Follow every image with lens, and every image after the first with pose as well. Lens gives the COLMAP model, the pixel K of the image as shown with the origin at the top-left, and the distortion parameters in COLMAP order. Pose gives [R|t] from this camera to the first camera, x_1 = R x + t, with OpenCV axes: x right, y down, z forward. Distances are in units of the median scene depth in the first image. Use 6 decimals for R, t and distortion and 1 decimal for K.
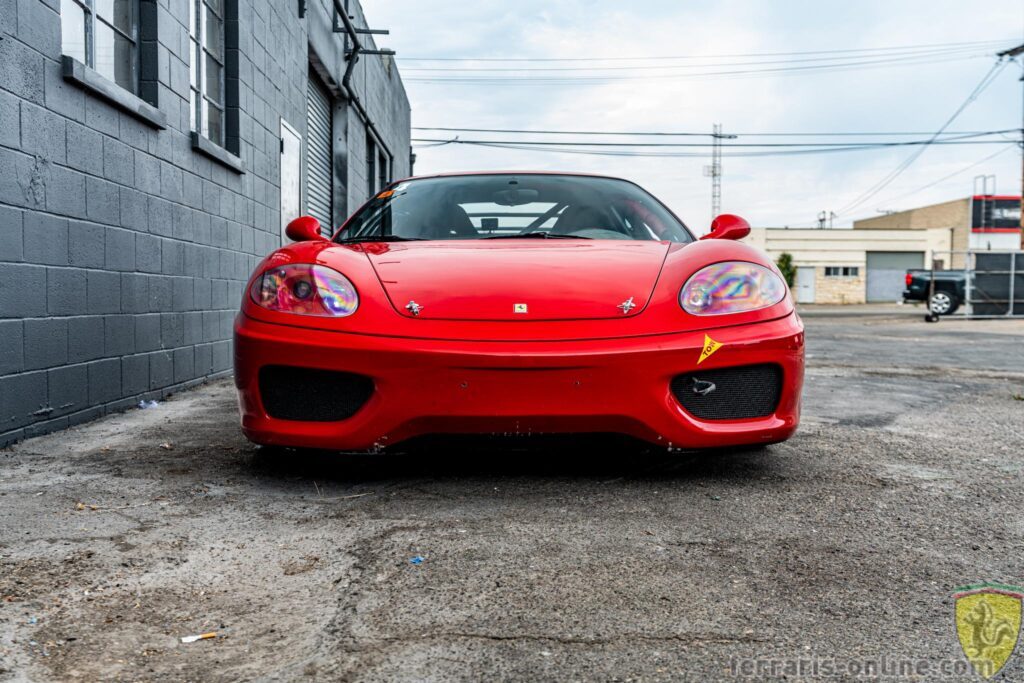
lens RADIAL K [[983.8, 0, 511.7], [0, 983.8, 339.8], [0, 0, 1]] dist [0.015859, 0.000000]
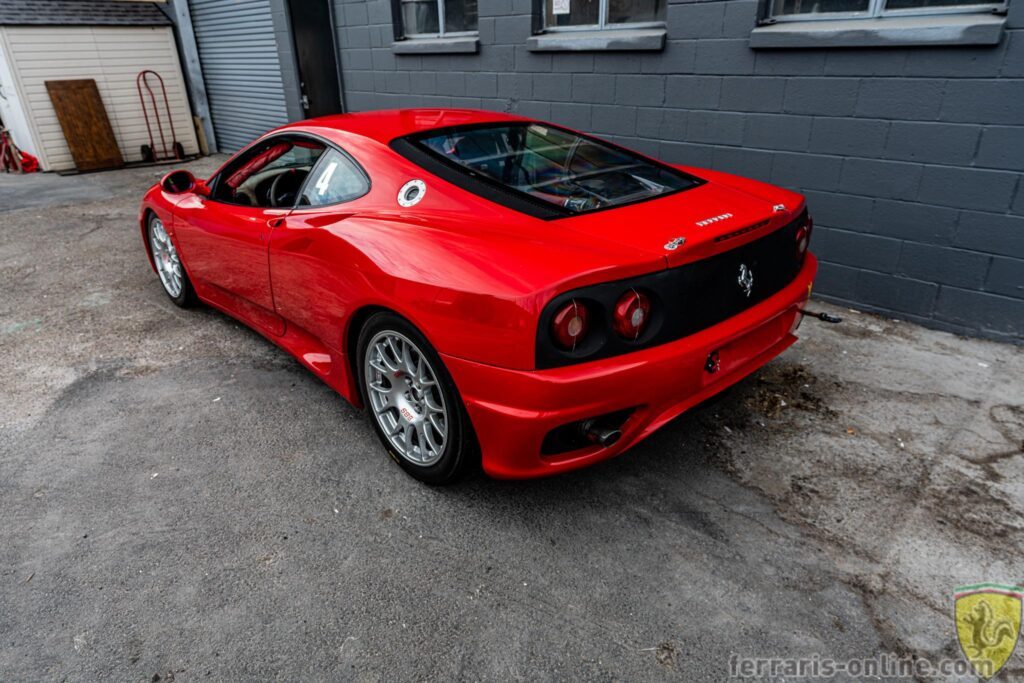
lens RADIAL K [[639.2, 0, 510.2], [0, 639.2, 343.5], [0, 0, 1]] dist [-0.003992, 0.007496]
pose [[-0.736489, 0.291291, -0.610519, 0.151703], [-0.012088, 0.896723, 0.442427, -0.095210], [0.676341, 0.333223, -0.656906, 0.616176]]
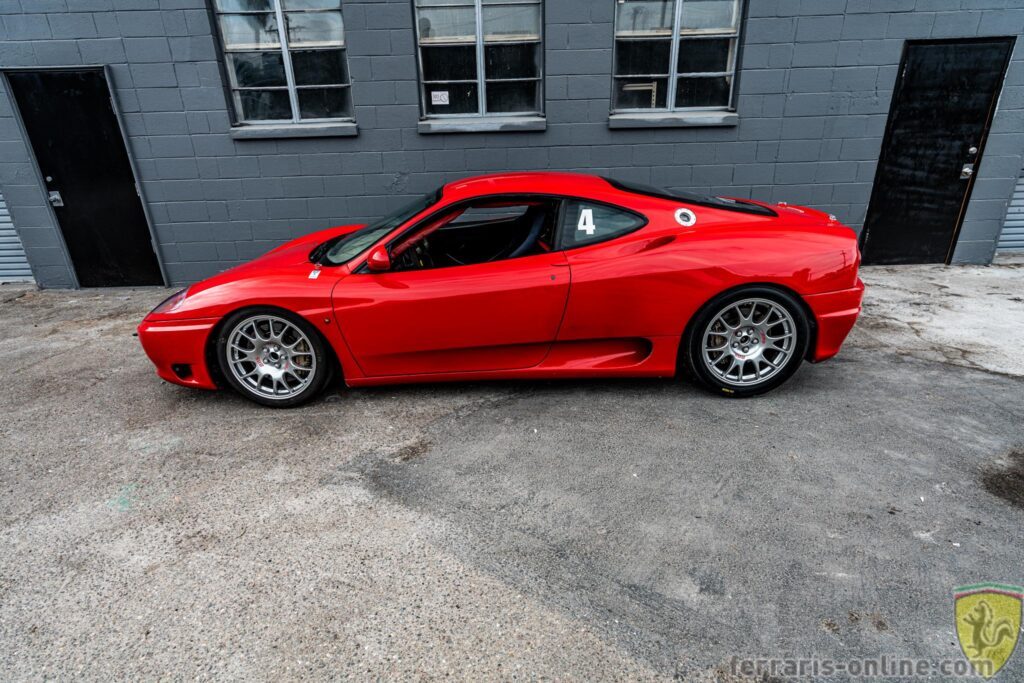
lens RADIAL K [[532.9, 0, 510.7], [0, 532.9, 344.5], [0, 0, 1]] dist [-0.006322, 0.004336]
pose [[-0.034770, 0.371370, -0.927834, 0.279948], [-0.013069, 0.928147, 0.371985, -0.085475], [0.999310, 0.025059, -0.027418, 0.396178]]
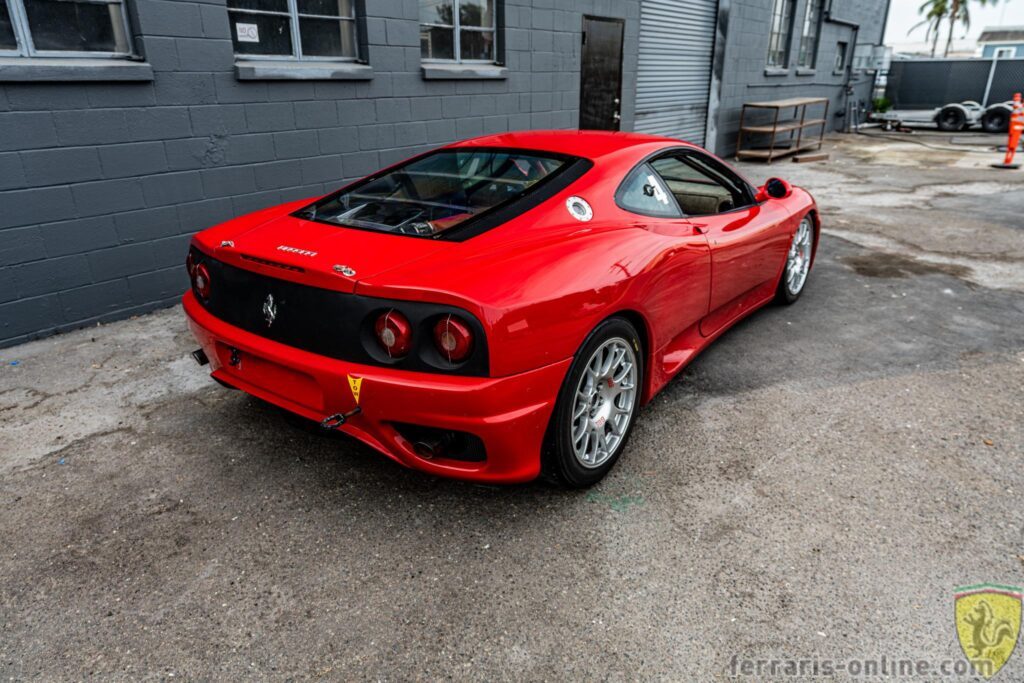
lens RADIAL K [[671.1, 0, 511.1], [0, 671.1, 340.9], [0, 0, 1]] dist [-0.002009, 0.007555]
pose [[0.771166, 0.226855, -0.594844, 0.216145], [-0.017735, 0.941651, 0.336124, -0.074765], [0.636387, -0.248658, 0.730193, 0.109916]]
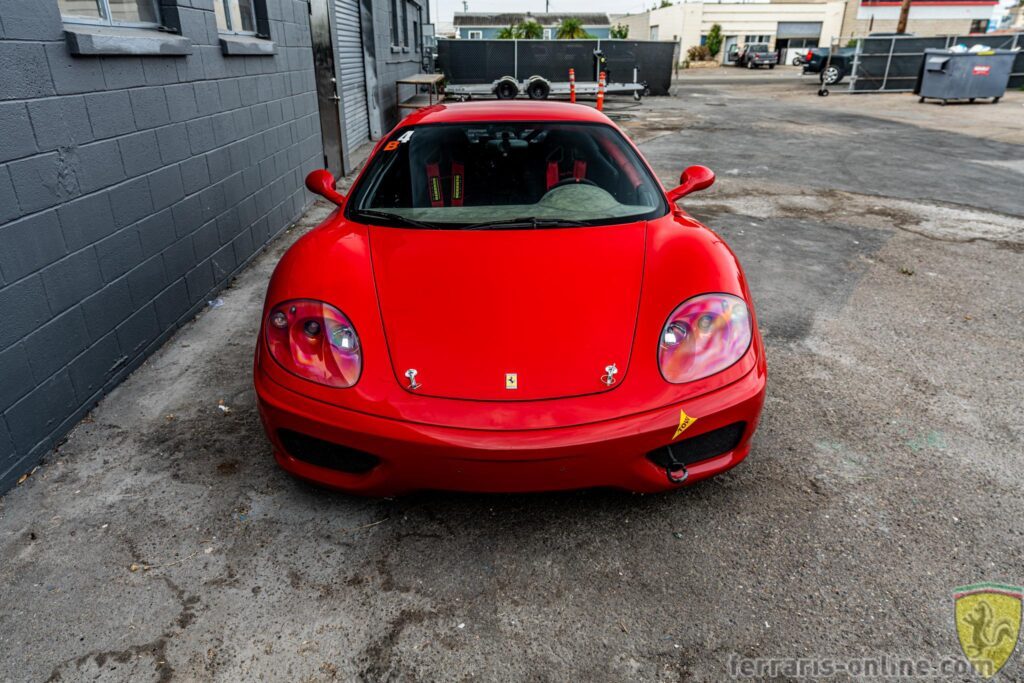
lens RADIAL K [[671.1, 0, 512.3], [0, 671.1, 343.0], [0, 0, 1]] dist [-0.002009, 0.007555]
pose [[0.999969, -0.007307, 0.002957, 0.001798], [0.005746, 0.932502, 0.361119, -0.073611], [-0.005396, -0.361091, 0.932515, 0.072017]]
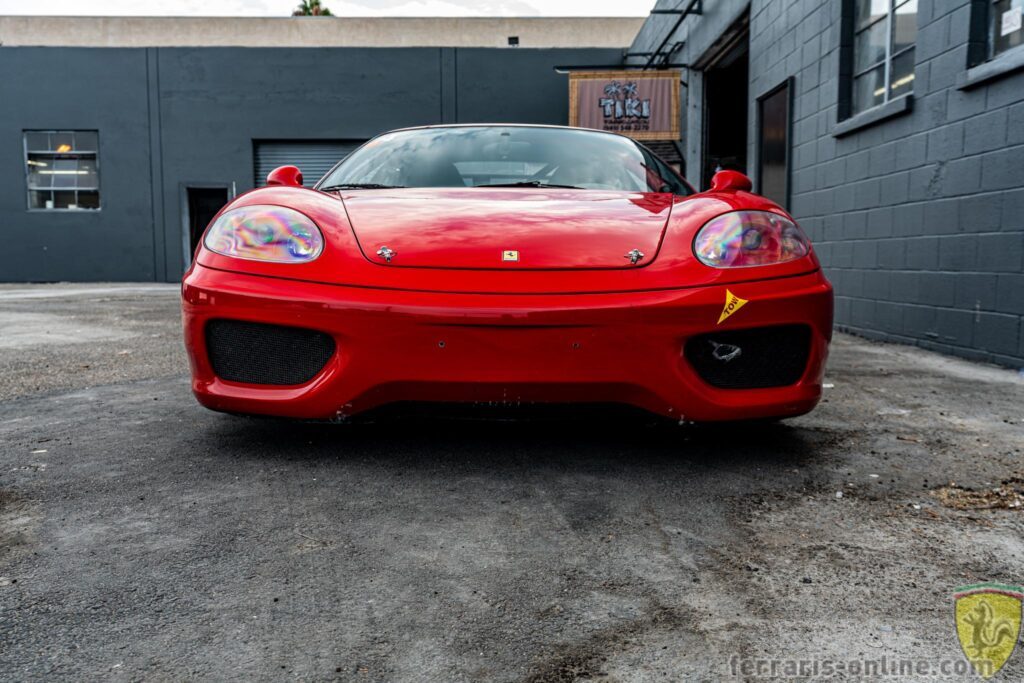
lens RADIAL K [[853.5, 0, 506.2], [0, 853.5, 342.2], [0, 0, 1]] dist [0.007611, 0.006393]
pose [[-0.999292, -0.006578, 0.037047, 0.035107], [-0.001439, 0.990559, 0.137079, -0.027541], [-0.037599, 0.136928, -0.989867, 0.690978]]
